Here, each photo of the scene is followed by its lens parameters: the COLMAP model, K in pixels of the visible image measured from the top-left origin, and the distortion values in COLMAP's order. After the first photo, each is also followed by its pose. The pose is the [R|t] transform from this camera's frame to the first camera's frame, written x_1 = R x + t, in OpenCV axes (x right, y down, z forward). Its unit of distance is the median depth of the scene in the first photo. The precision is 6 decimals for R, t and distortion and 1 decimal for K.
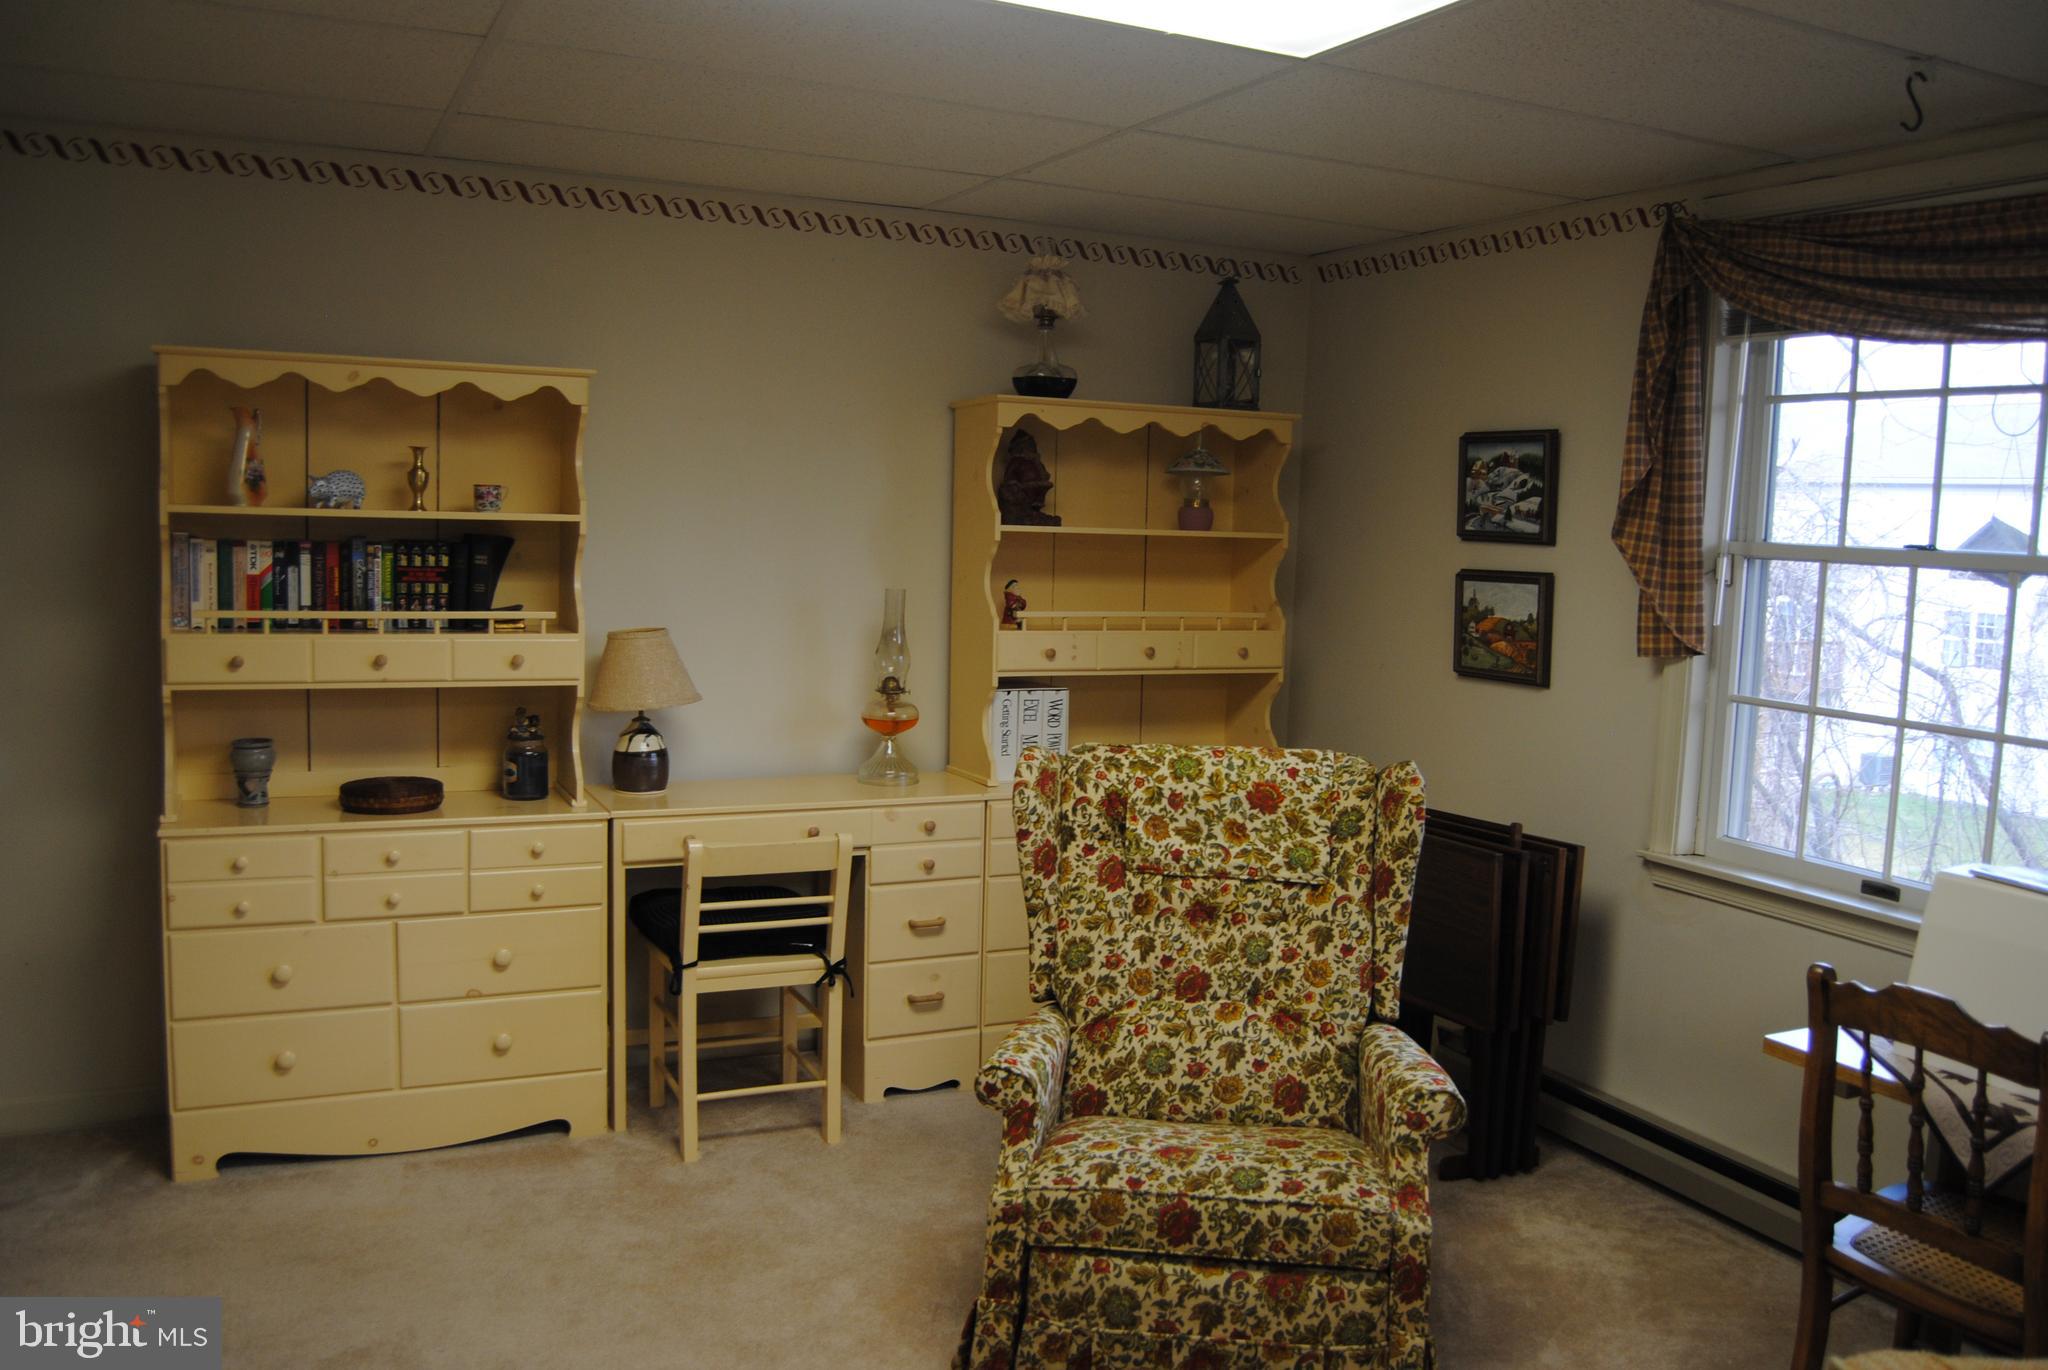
lens RADIAL K [[1667.3, 0, 985.4], [0, 1667.3, 684.0], [0, 0, 1]] dist [-0.079939, 0.012041]
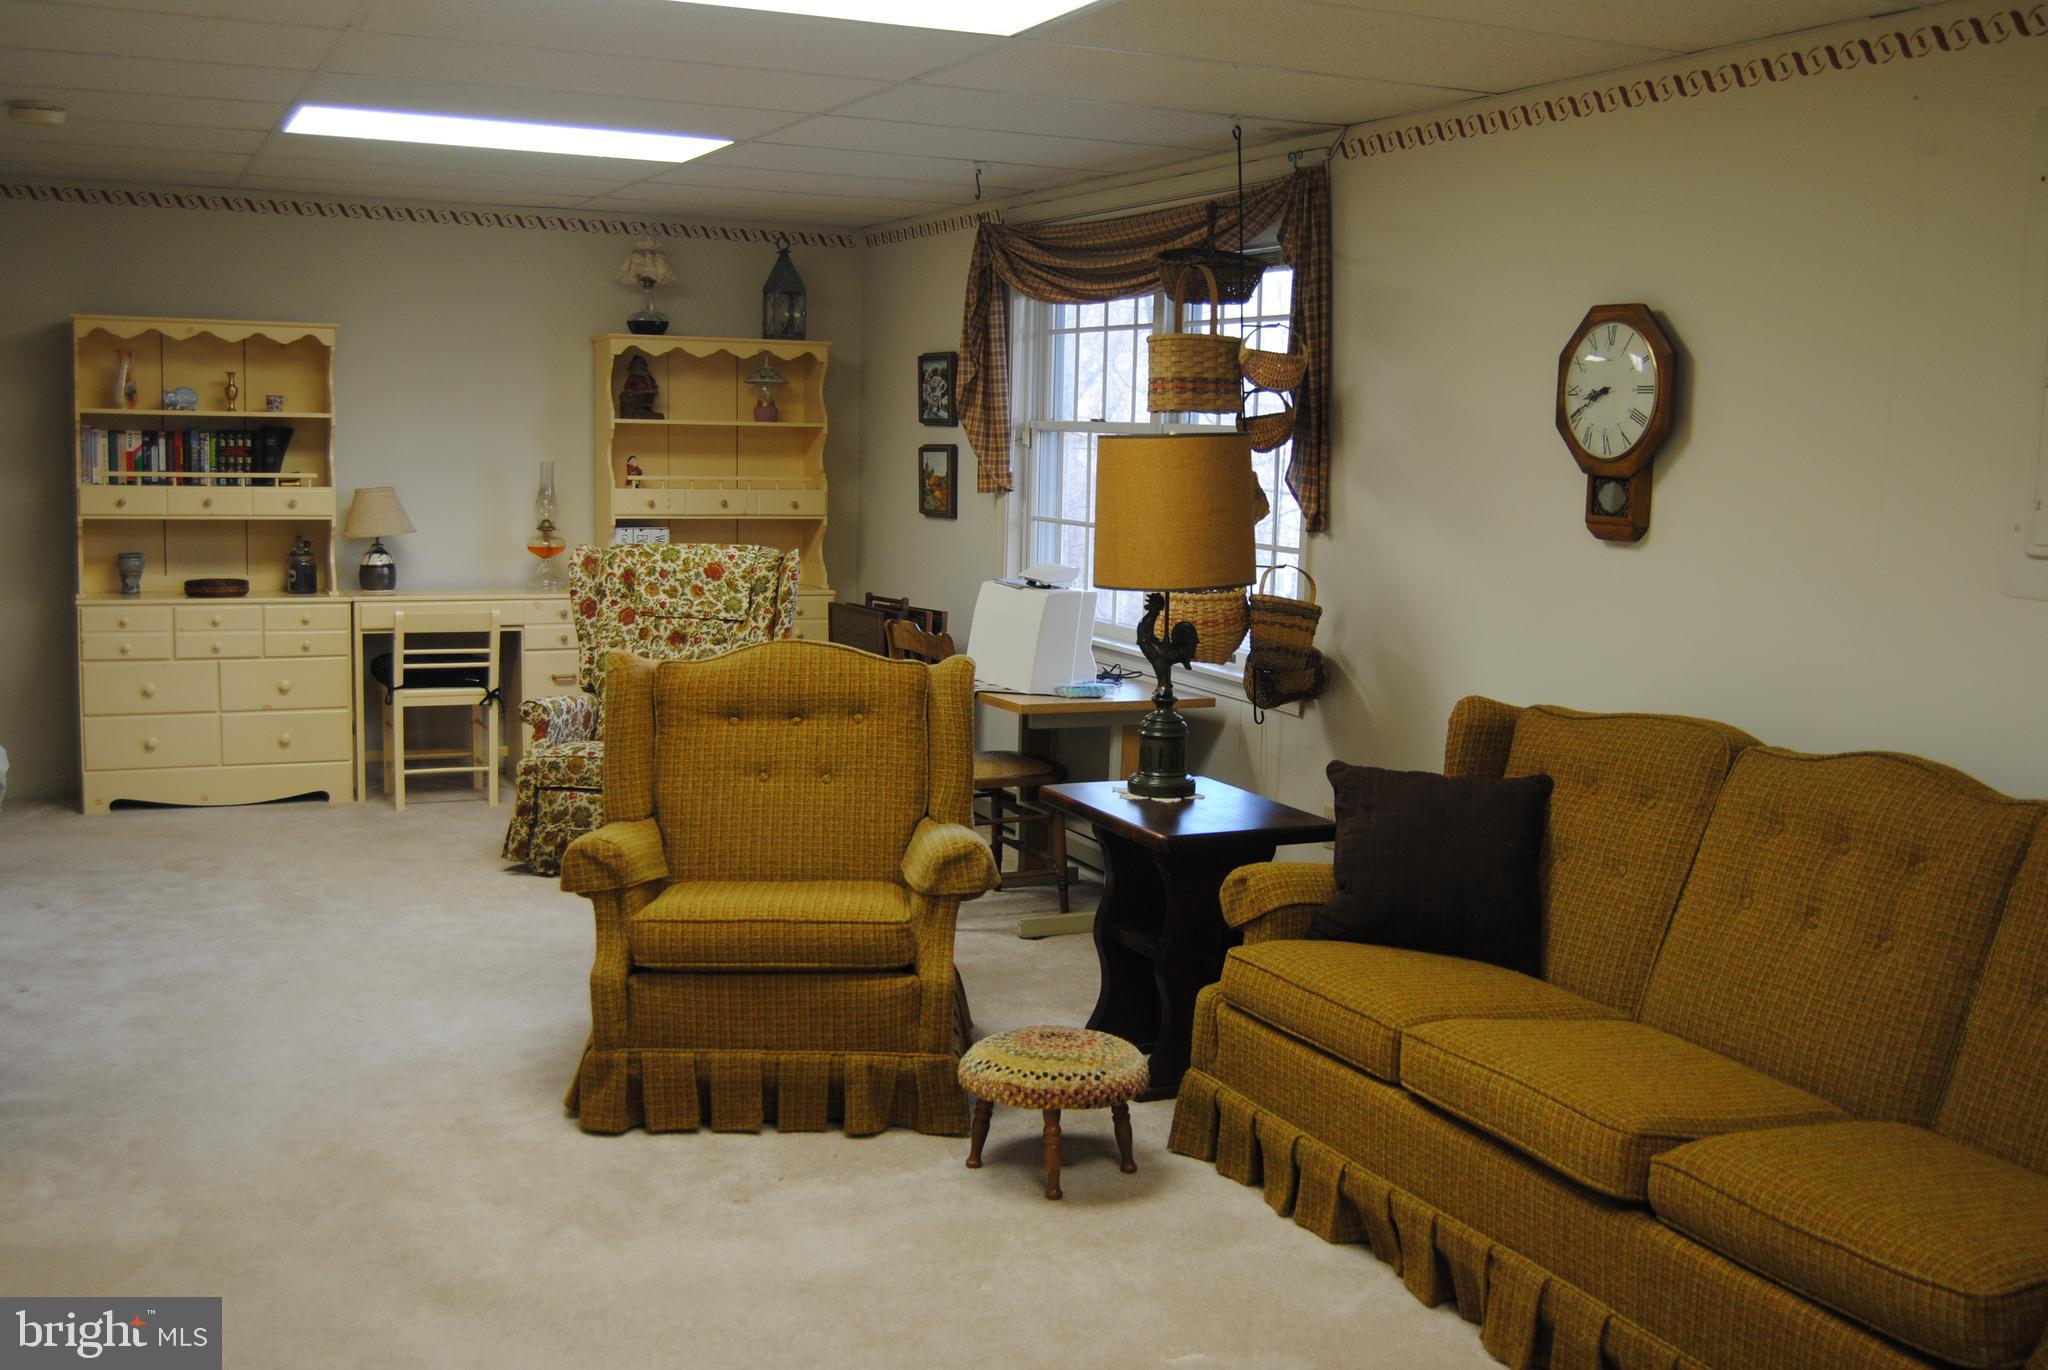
lens RADIAL K [[2114.6, 0, 1020.7], [0, 2114.6, 690.6], [0, 0, 1]] dist [-0.069539, 0.000000]
pose [[0.999970, -0.006671, -0.004031, 0.435724], [0.006740, 0.999827, 0.017336, 0.137944], [0.003915, -0.017362, 0.999842, -1.048767]]
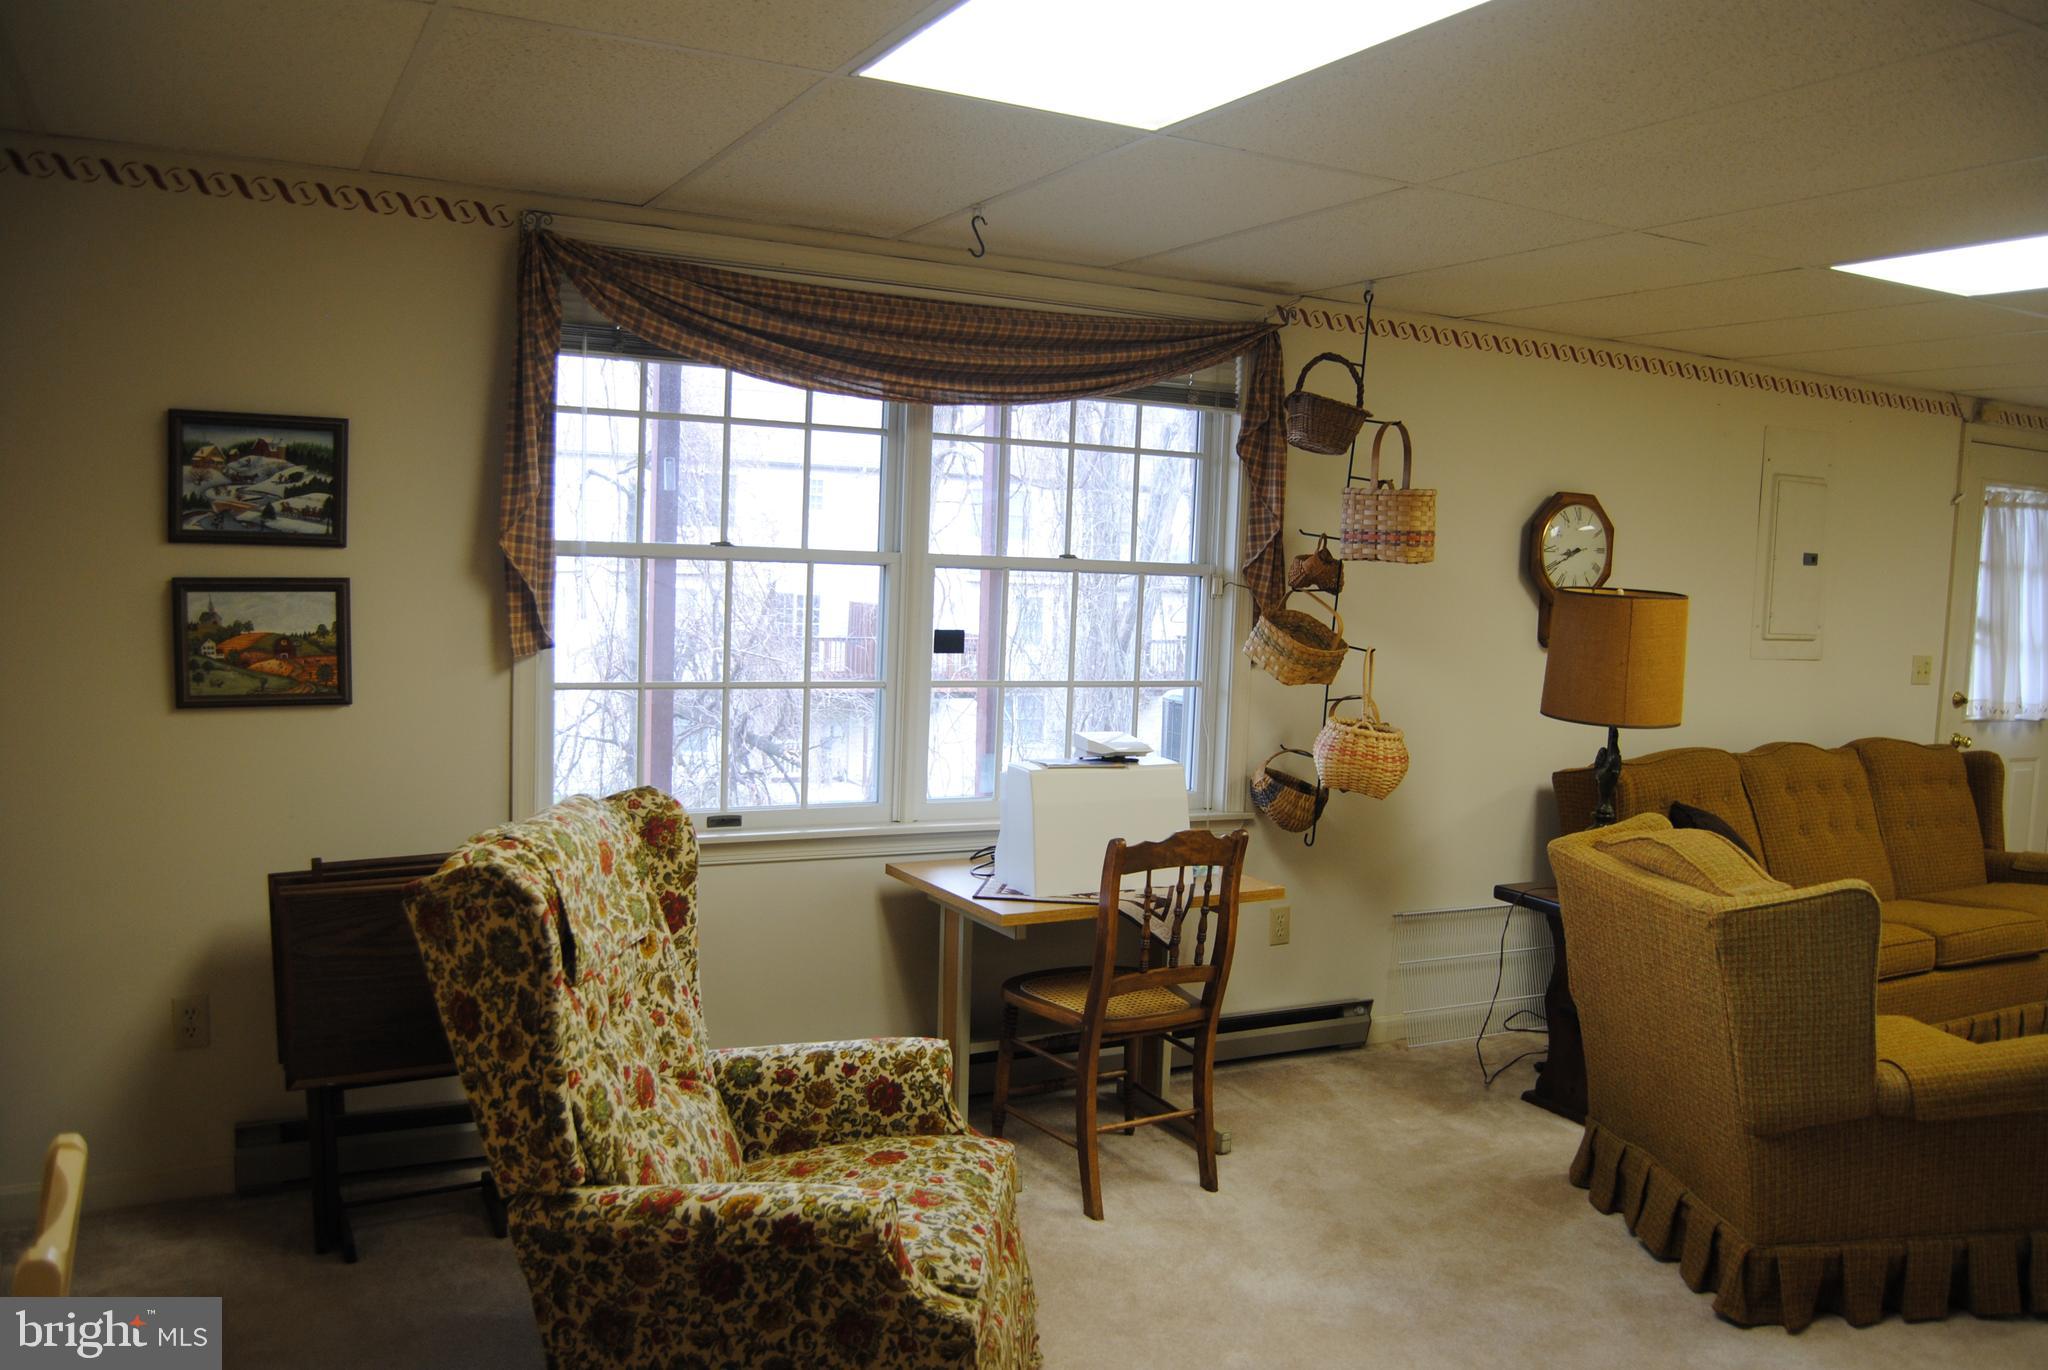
lens RADIAL K [[1589.1, 0, 1016.1], [0, 1589.1, 679.7], [0, 0, 1]] dist [-0.102038, 0.041350]
pose [[-0.071496, -0.100620, 0.992353, -0.565798], [0.074803, 0.991556, 0.105929, -0.079230], [-0.994632, 0.081804, -0.063365, 0.733499]]
